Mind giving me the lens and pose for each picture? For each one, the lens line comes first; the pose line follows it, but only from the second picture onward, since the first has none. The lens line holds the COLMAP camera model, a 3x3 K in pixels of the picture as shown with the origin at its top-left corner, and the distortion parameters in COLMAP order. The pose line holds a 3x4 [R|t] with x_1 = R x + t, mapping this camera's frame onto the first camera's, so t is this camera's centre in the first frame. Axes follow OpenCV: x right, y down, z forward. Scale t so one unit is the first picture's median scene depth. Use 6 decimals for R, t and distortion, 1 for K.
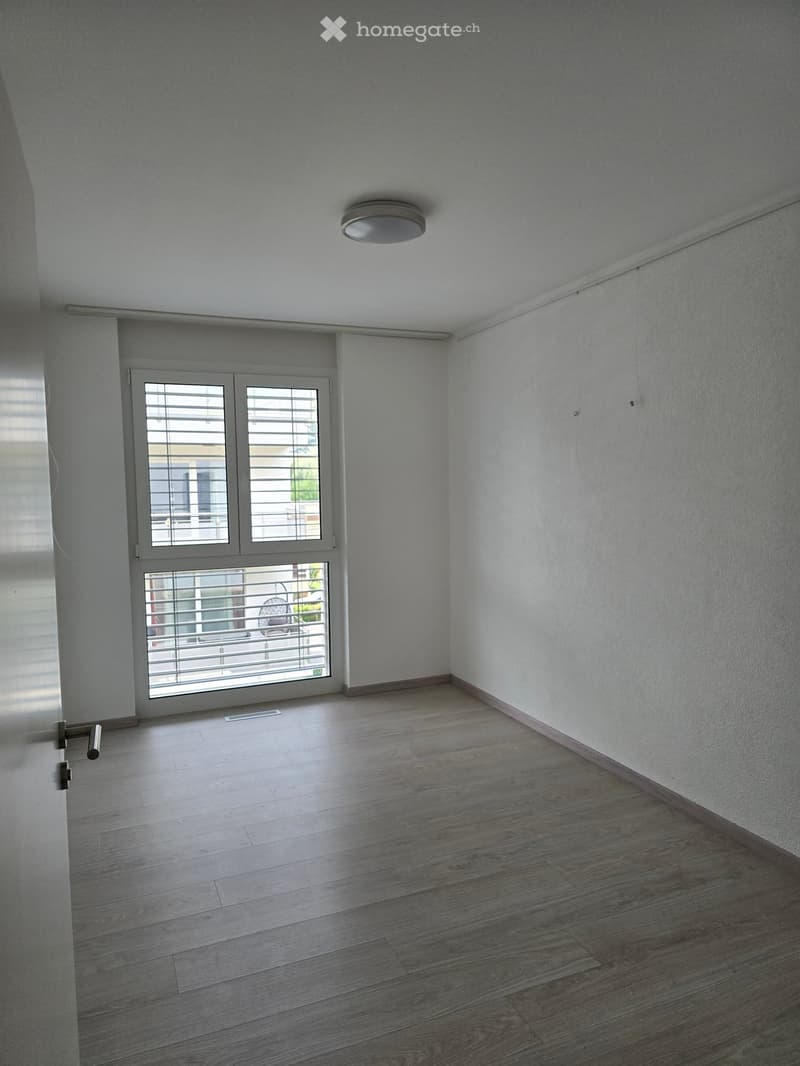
lens RADIAL K [[728.9, 0, 399.4], [0, 728.9, 531.9], [0, 0, 1]] dist [0.081580, -0.117229]
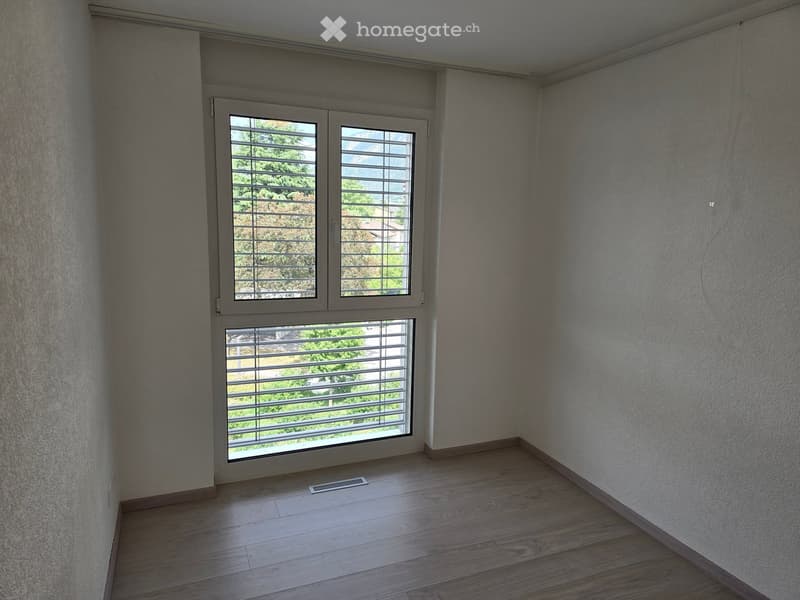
lens RADIAL K [[515.0, 0, 400.7], [0, 515.0, 296.8], [0, 0, 1]] dist [0.068439, -0.068308]
pose [[0.998274, 0.058699, -0.001711, -0.119336], [-0.058106, 0.991572, 0.115795, -0.066190], [0.008494, -0.115496, 0.993272, 0.331489]]
